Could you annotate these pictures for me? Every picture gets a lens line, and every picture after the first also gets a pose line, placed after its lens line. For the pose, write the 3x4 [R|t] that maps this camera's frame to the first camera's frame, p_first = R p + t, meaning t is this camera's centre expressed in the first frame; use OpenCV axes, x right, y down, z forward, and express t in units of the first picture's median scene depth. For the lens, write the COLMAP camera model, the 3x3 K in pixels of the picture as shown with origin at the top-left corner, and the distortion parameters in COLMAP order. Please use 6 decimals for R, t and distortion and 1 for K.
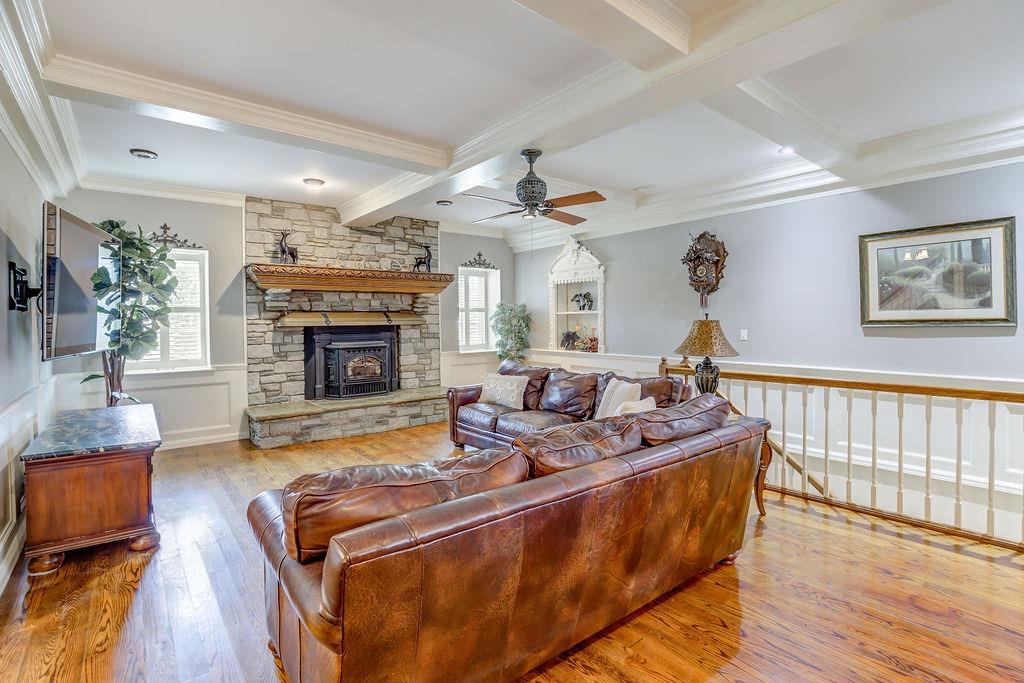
lens RADIAL K [[477.5, 0, 504.8], [0, 477.5, 322.9], [0, 0, 1]] dist [-0.033576, 0.005718]
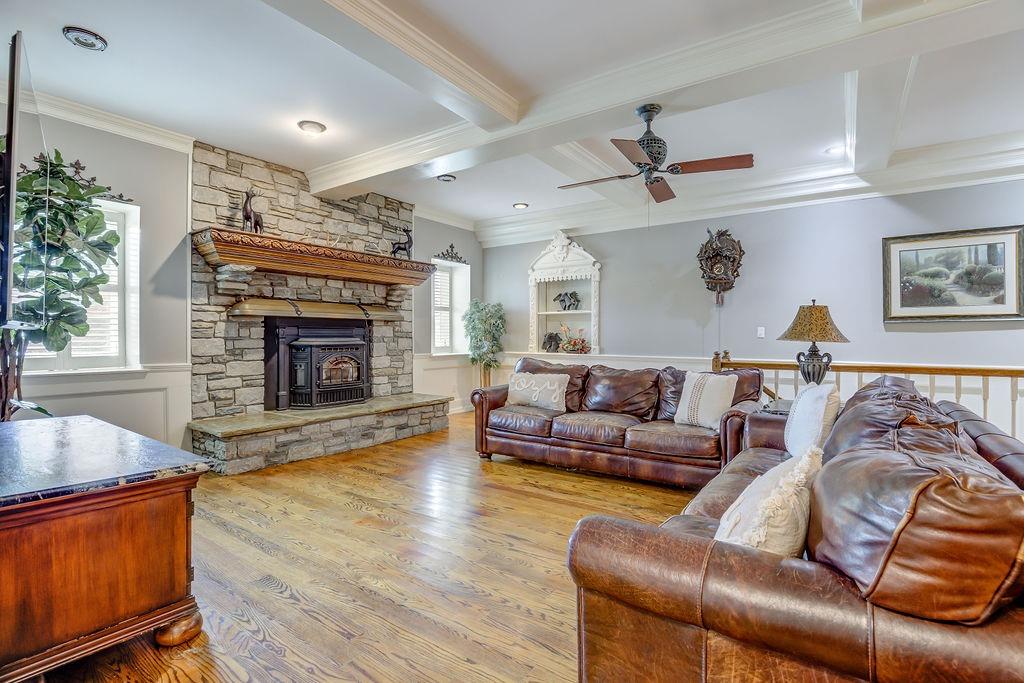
lens RADIAL K [[477.5, 0, 504.0], [0, 477.5, 335.9], [0, 0, 1]] dist [-0.033576, 0.005718]
pose [[0.962713, 0.014692, 0.270125, -0.290047], [-0.012754, 0.999879, -0.008927, 0.046560], [-0.270223, 0.005148, 0.962784, 0.161282]]
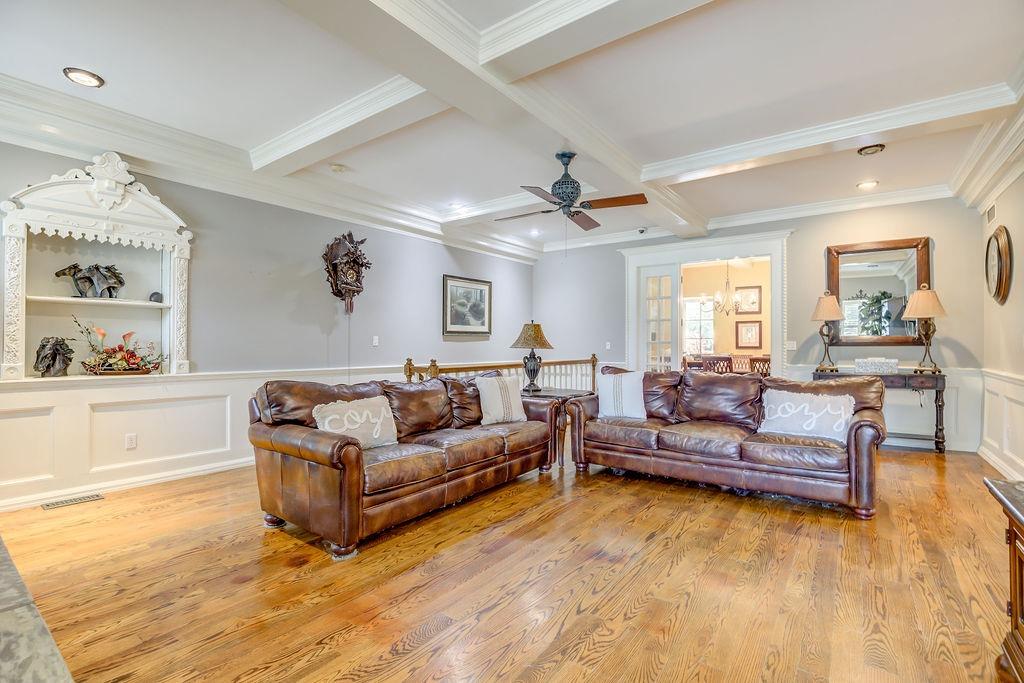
lens RADIAL K [[477.5, 0, 525.0], [0, 477.5, 341.9], [0, 0, 1]] dist [-0.033576, 0.005718]
pose [[-0.279398, 0.018647, 0.959994, -0.616158], [0.007651, 0.999823, -0.017193, 0.046272], [-0.960145, 0.002541, -0.279491, 0.934209]]
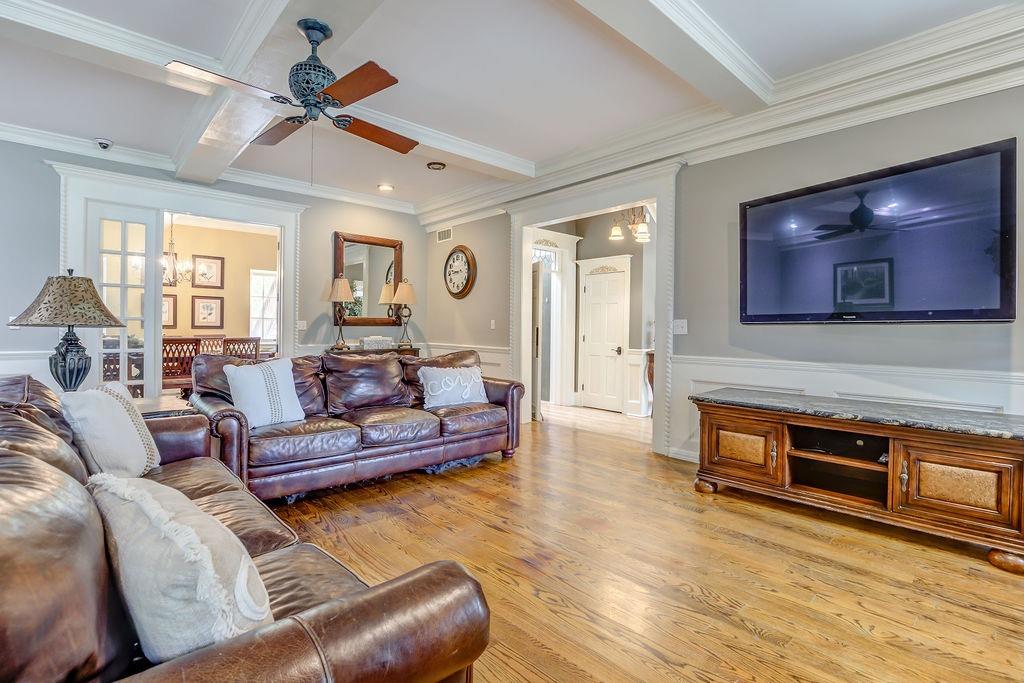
lens RADIAL K [[477.5, 0, 512.0], [0, 477.5, 338.8], [0, 0, 1]] dist [-0.033576, 0.005718]
pose [[-0.996445, 0.003166, -0.084189, -0.111869], [0.000917, 0.999642, 0.026733, 0.043095], [0.084243, 0.026560, -0.996091, 1.148032]]
